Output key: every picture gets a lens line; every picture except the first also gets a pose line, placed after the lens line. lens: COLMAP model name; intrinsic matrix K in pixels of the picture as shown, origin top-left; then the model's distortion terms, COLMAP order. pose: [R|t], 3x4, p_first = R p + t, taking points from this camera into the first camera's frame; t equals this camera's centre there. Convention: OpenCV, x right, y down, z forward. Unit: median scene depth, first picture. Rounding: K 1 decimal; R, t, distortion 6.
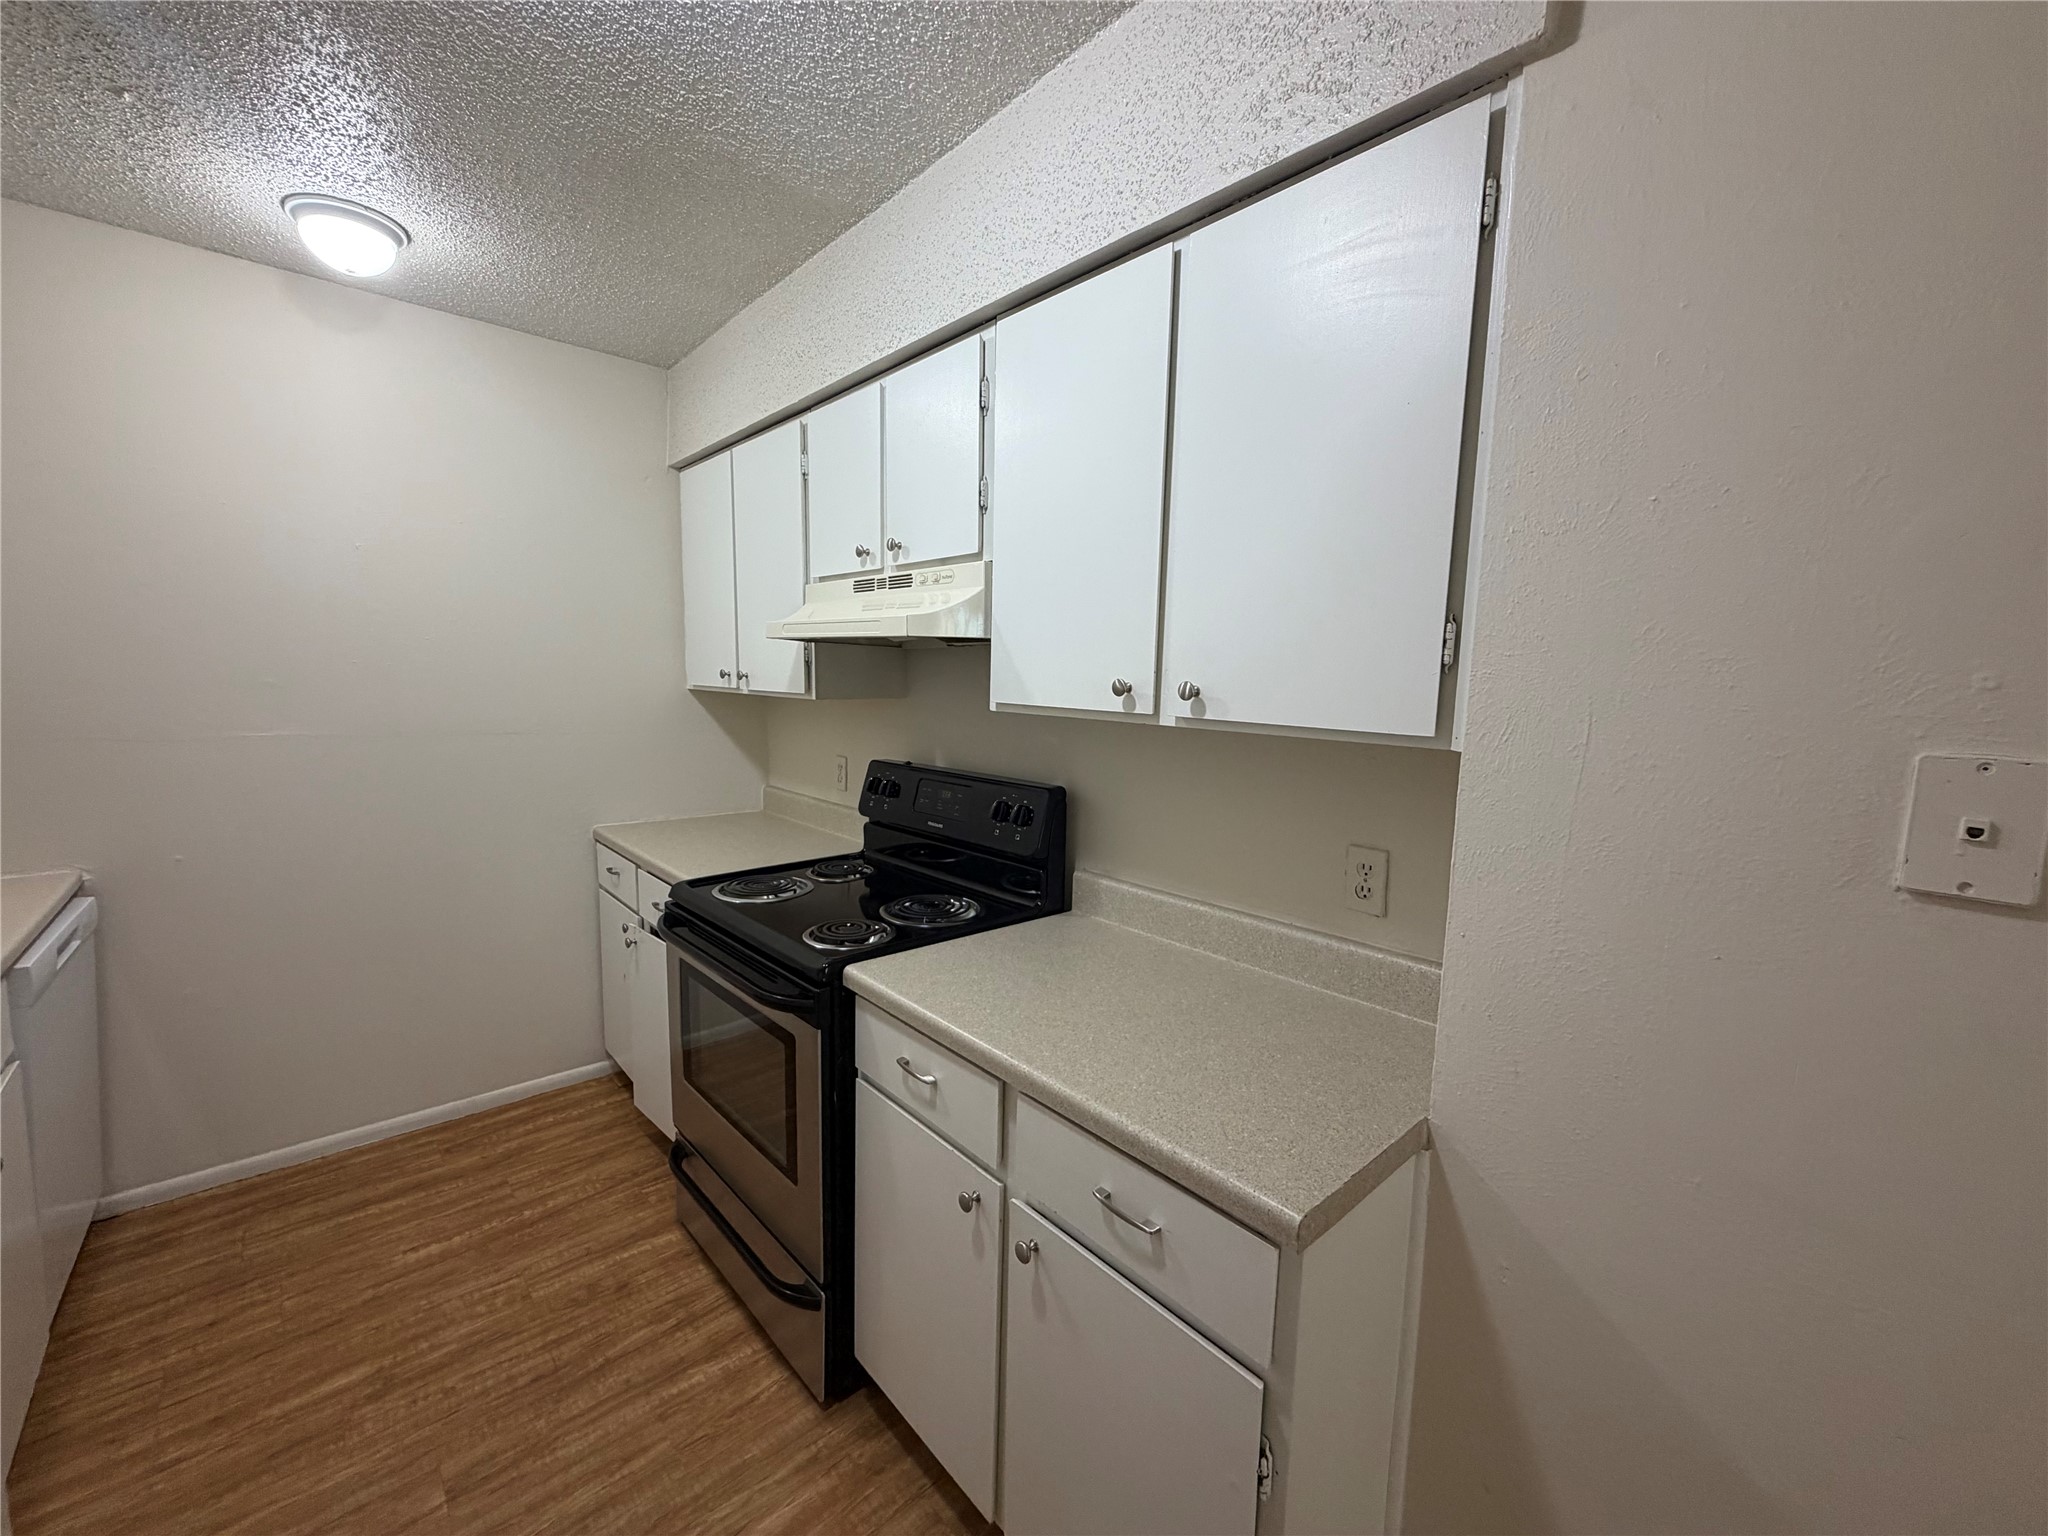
lens RADIAL K [[816.3, 0, 1023.1], [0, 816.3, 767.3], [0, 0, 1]] dist [-0.001557, 0.000551]
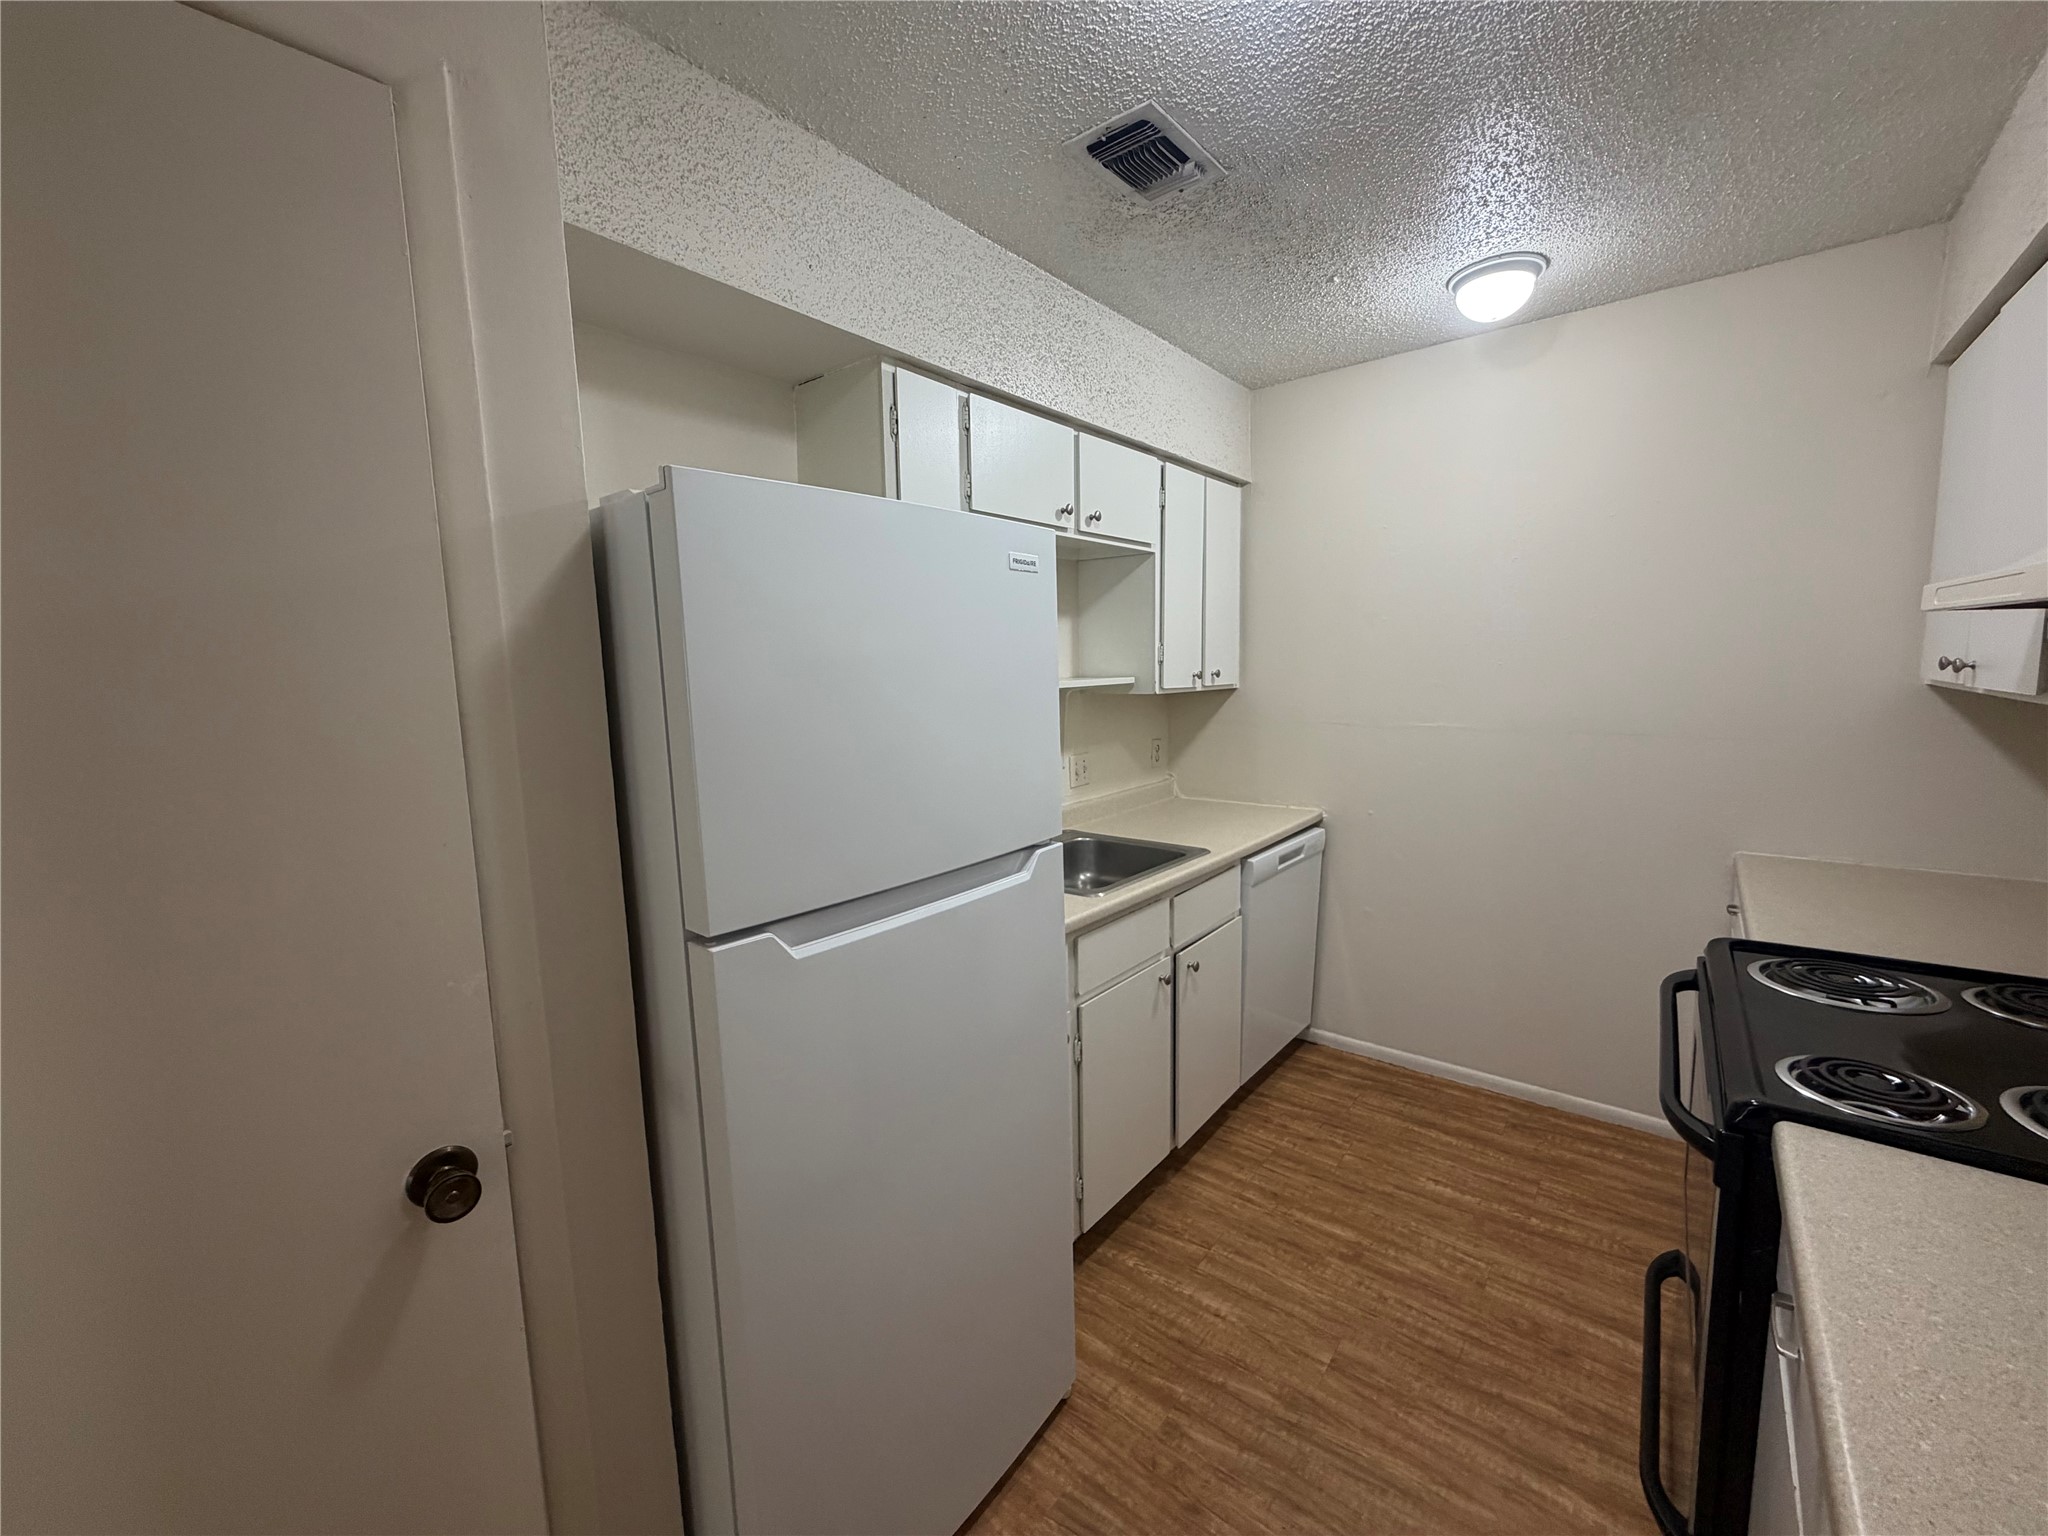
lens RADIAL K [[816.3, 0, 1019.0], [0, 816.3, 768.3], [0, 0, 1]] dist [-0.001557, 0.000551]
pose [[0.150354, 0.097198, -0.983843, 0.265093], [-0.081860, 0.992962, 0.085589, -0.037491], [0.985237, 0.067669, 0.157253, 0.236959]]
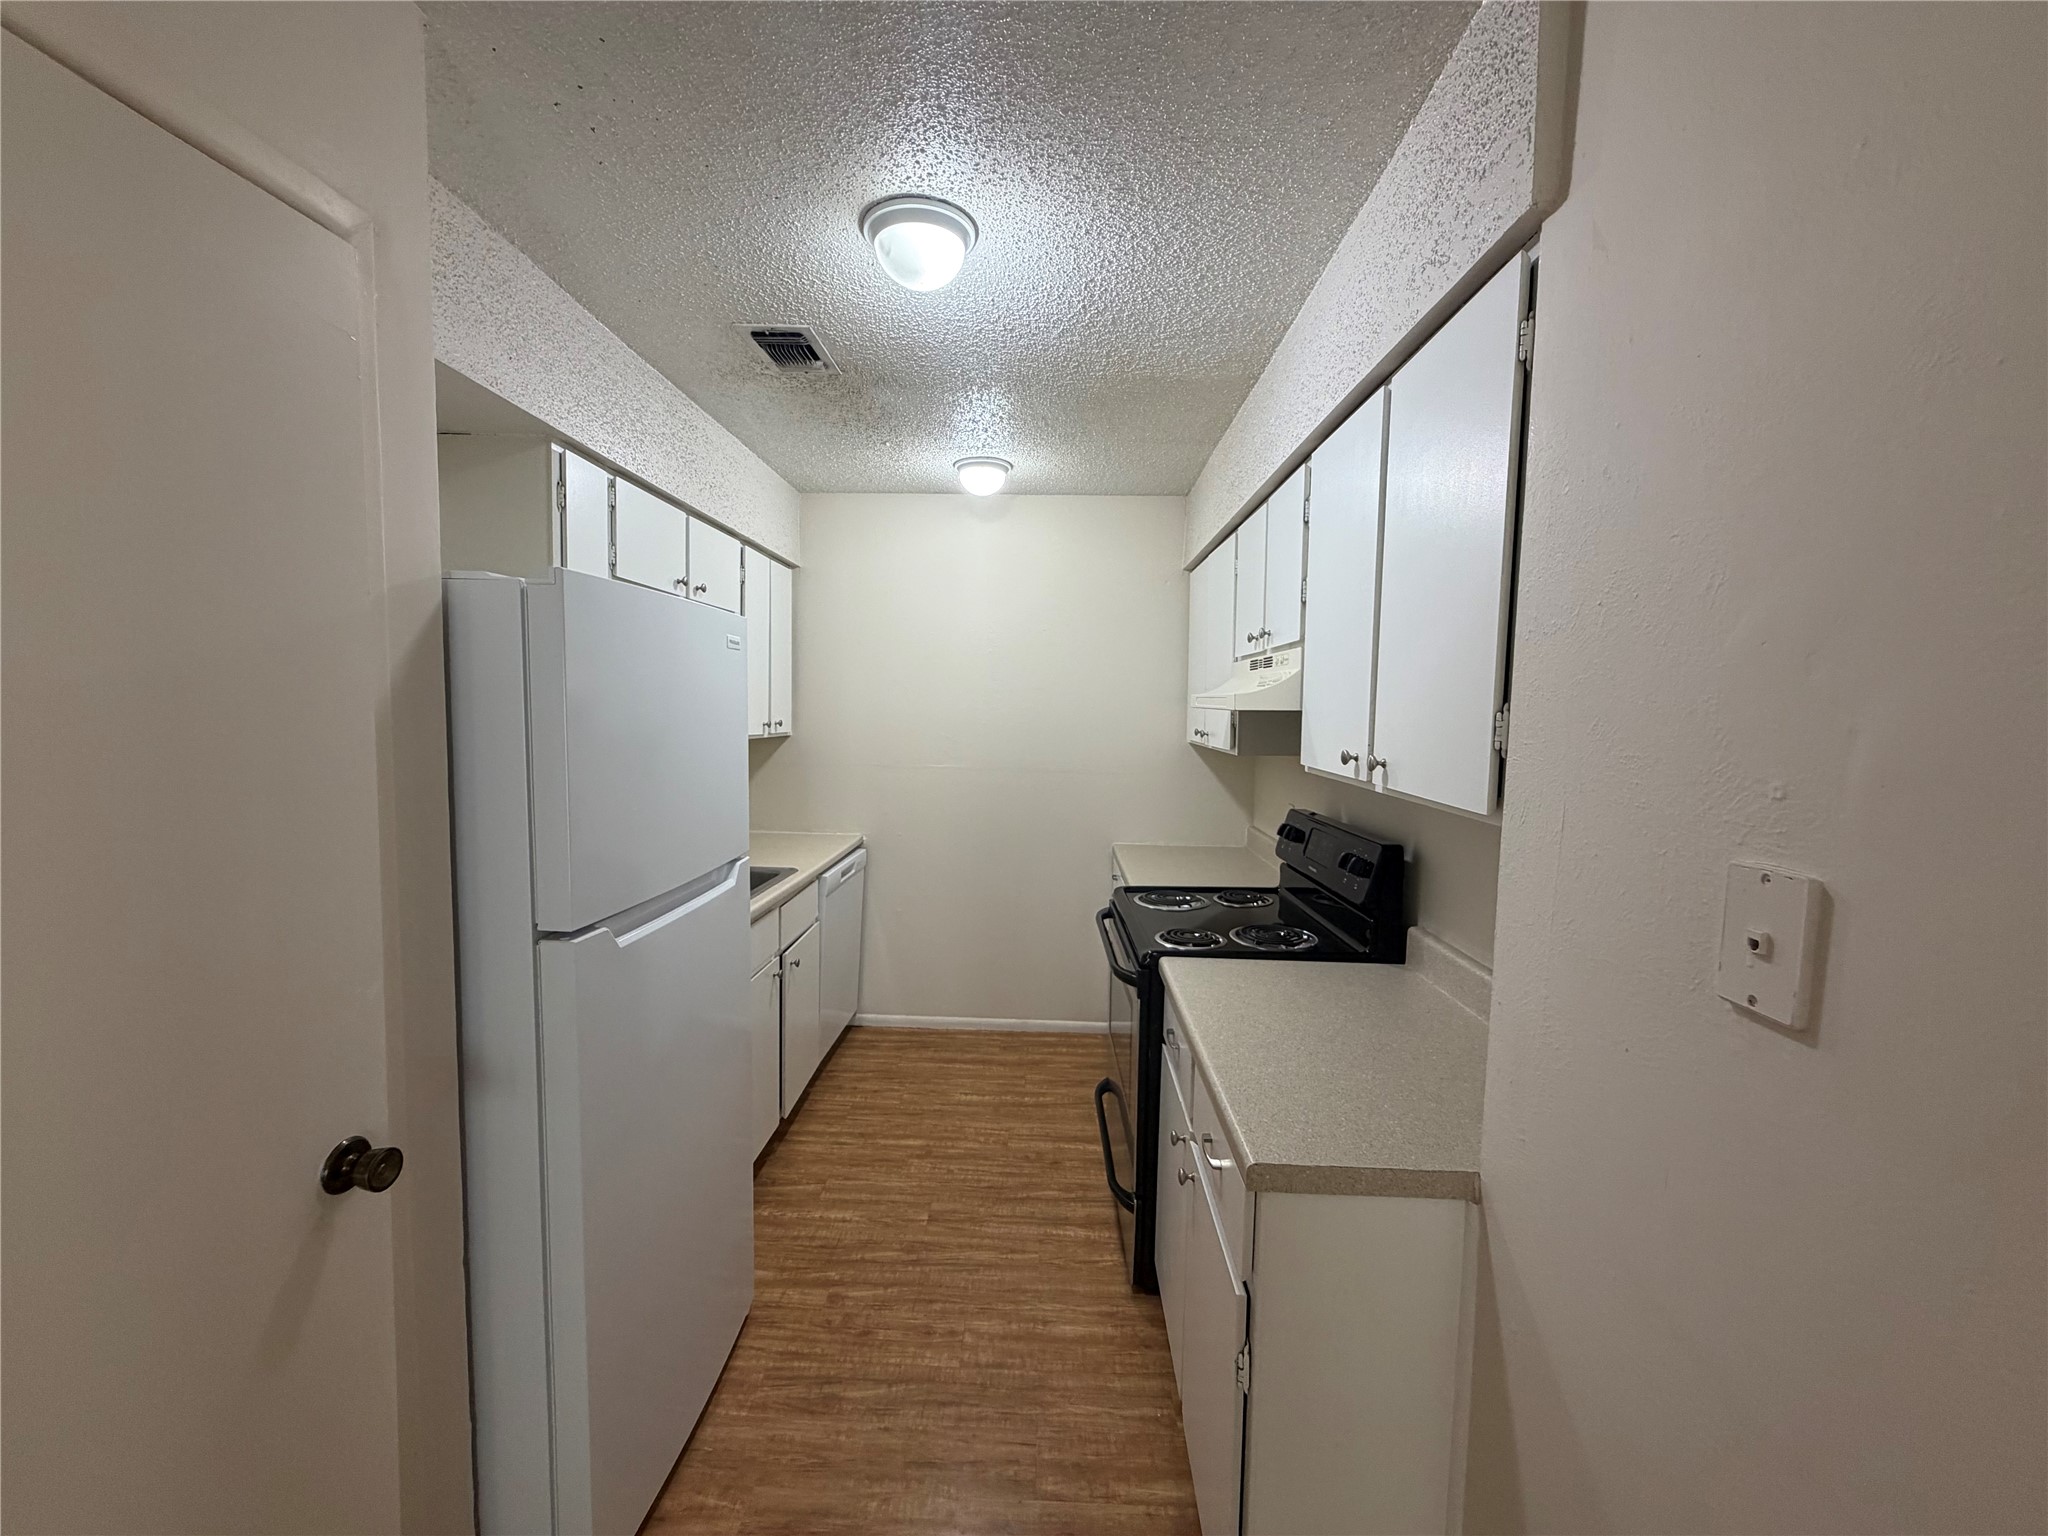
lens RADIAL K [[816.3, 0, 1020.4], [0, 816.3, 770.1], [0, 0, 1]] dist [-0.001557, 0.000551]
pose [[0.717619, 0.043951, -0.695048, 0.461705], [-0.080337, 0.996569, -0.019929, -0.014641], [0.691787, 0.070139, 0.718687, -0.126043]]
